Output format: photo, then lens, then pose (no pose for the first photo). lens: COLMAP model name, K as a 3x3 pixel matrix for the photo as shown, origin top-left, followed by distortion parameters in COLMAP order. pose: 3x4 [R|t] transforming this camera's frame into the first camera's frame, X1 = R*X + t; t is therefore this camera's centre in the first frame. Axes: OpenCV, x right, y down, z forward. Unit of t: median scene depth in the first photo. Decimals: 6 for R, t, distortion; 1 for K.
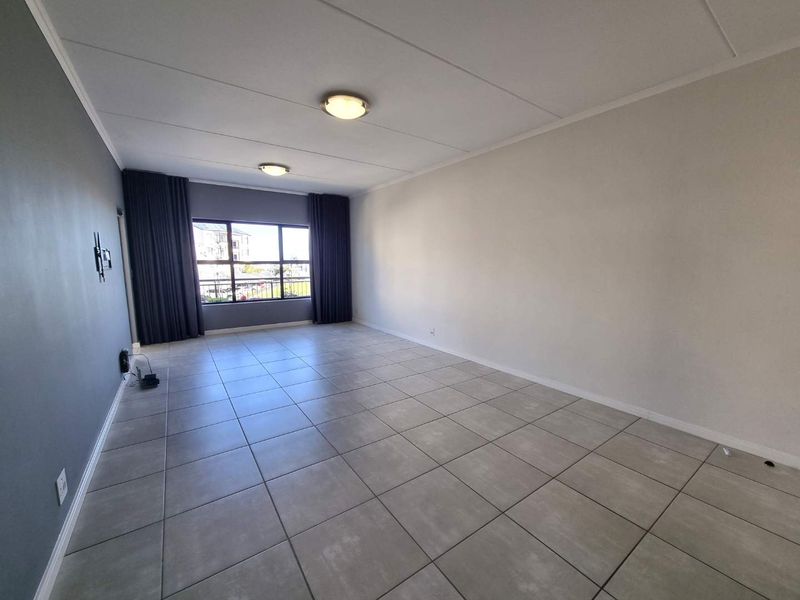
lens RADIAL K [[324.3, 0, 401.5], [0, 324.3, 303.7], [0, 0, 1]] dist [0.000849, -0.001697]
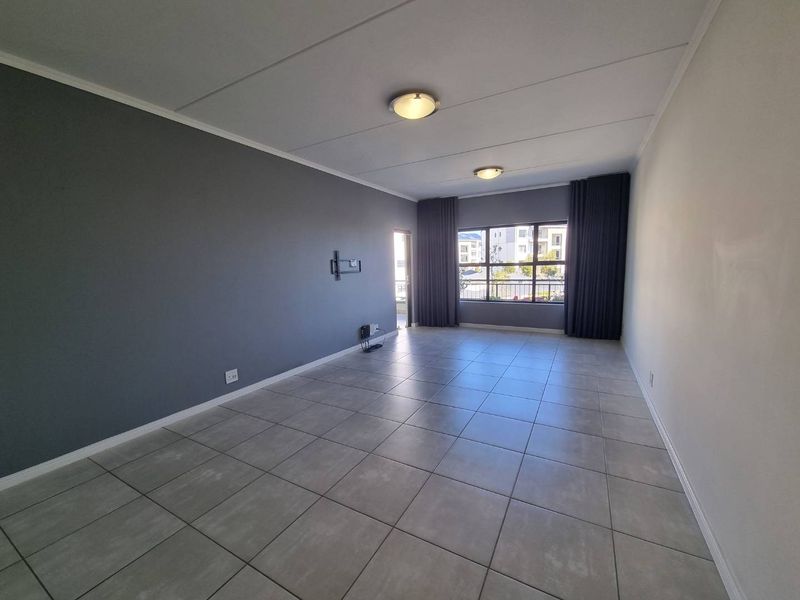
lens RADIAL K [[324.3, 0, 401.7], [0, 324.3, 300.9], [0, 0, 1]] dist [0.000849, -0.001697]
pose [[0.433123, 0.085365, -0.897283, 0.363479], [-0.090821, 0.994572, 0.050782, -0.037387], [0.896747, 0.059497, 0.438525, 0.288723]]
